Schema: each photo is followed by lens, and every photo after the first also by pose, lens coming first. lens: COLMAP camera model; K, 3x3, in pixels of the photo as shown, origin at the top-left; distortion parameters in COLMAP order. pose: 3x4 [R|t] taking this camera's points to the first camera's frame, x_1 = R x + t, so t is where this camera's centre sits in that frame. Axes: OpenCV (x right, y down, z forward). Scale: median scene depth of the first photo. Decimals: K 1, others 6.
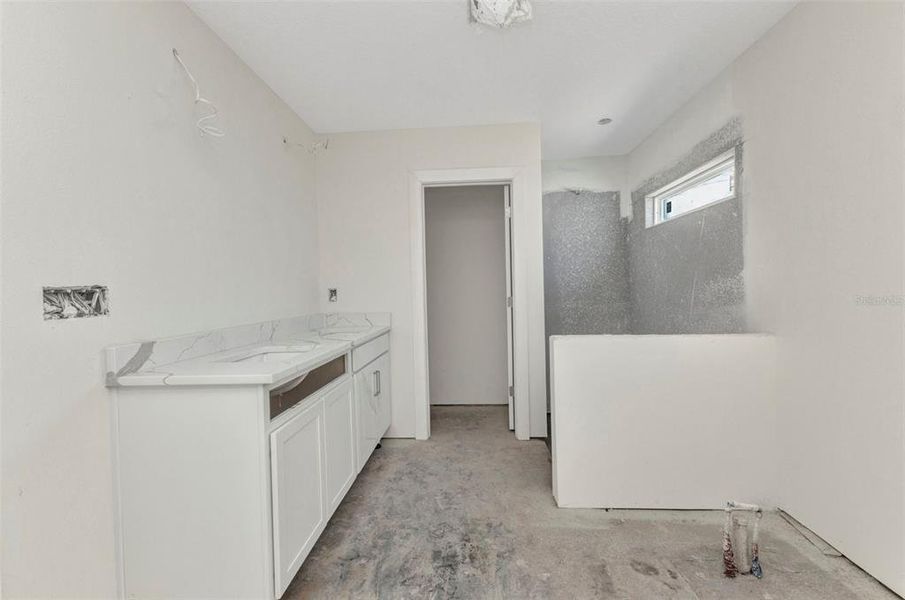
lens RADIAL K [[388.6, 0, 452.5], [0, 388.6, 300.0], [0, 0, 1]] dist [0.000515, -0.000007]
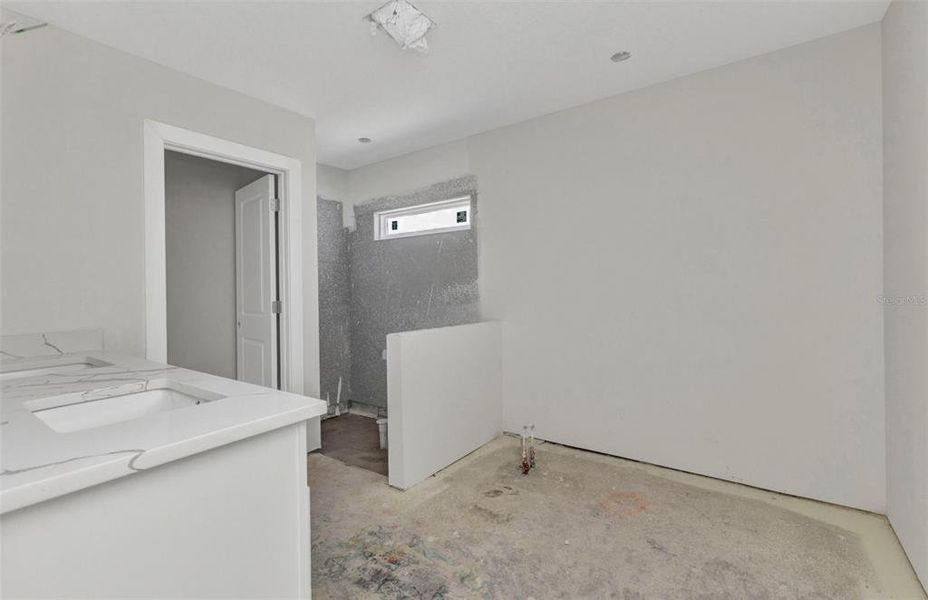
lens RADIAL K [[404.7, 0, 463.7], [0, 404.7, 294.8], [0, 0, 1]] dist [0.001024, 0.000087]
pose [[0.537938, 0.000219, 0.842984, -0.557162], [0.028907, 0.999407, -0.018706, 0.008995], [-0.842488, 0.034431, 0.537613, 0.215383]]
